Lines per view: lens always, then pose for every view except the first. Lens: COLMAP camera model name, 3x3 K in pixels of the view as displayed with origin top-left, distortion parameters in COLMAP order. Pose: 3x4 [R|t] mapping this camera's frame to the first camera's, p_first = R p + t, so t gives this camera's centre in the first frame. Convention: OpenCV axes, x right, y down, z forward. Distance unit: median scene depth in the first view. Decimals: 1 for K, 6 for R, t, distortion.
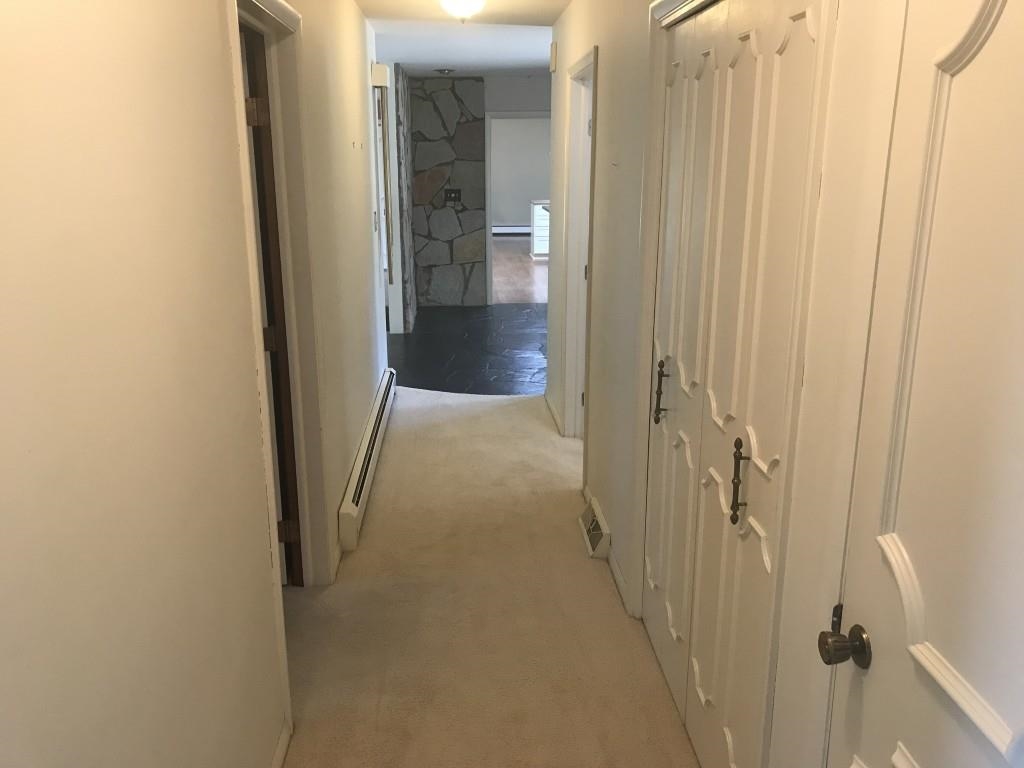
lens RADIAL K [[840.5, 0, 507.5], [0, 840.5, 377.9], [0, 0, 1]] dist [0.072237, -0.069312]
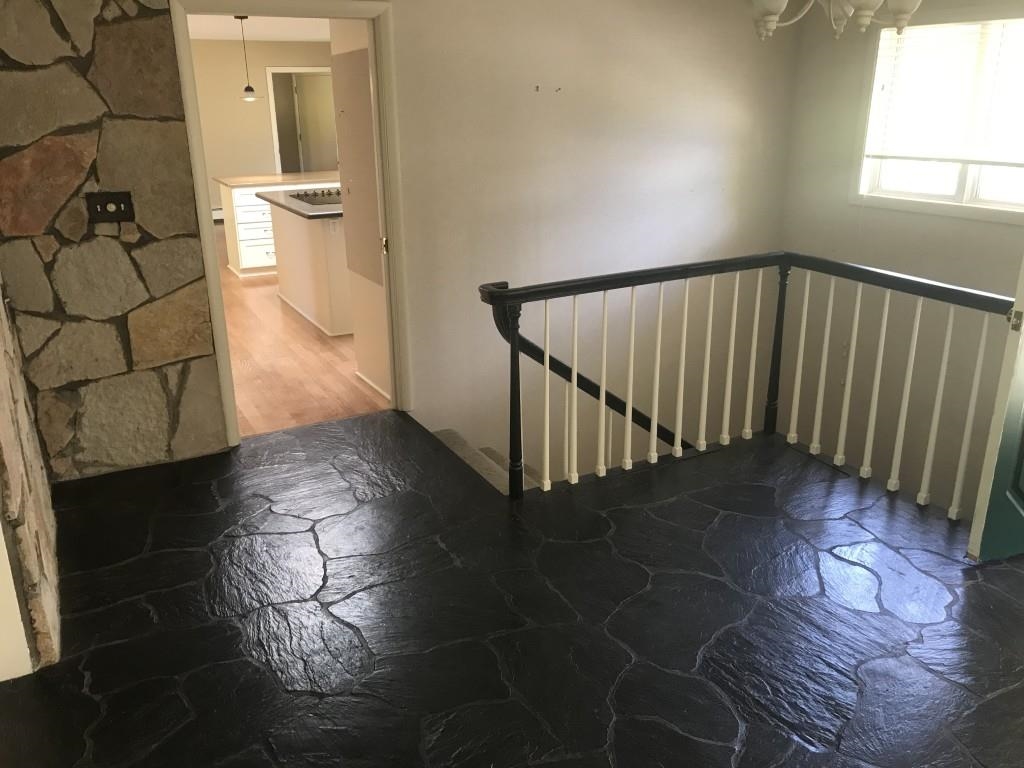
lens RADIAL K [[840.5, 0, 507.5], [0, 840.5, 377.9], [0, 0, 1]] dist [0.072237, -0.069312]
pose [[0.912539, -0.137918, 0.385035, -0.059313], [0.115928, 0.990040, 0.079878, -0.146000], [-0.392217, -0.028256, 0.919439, 0.549415]]
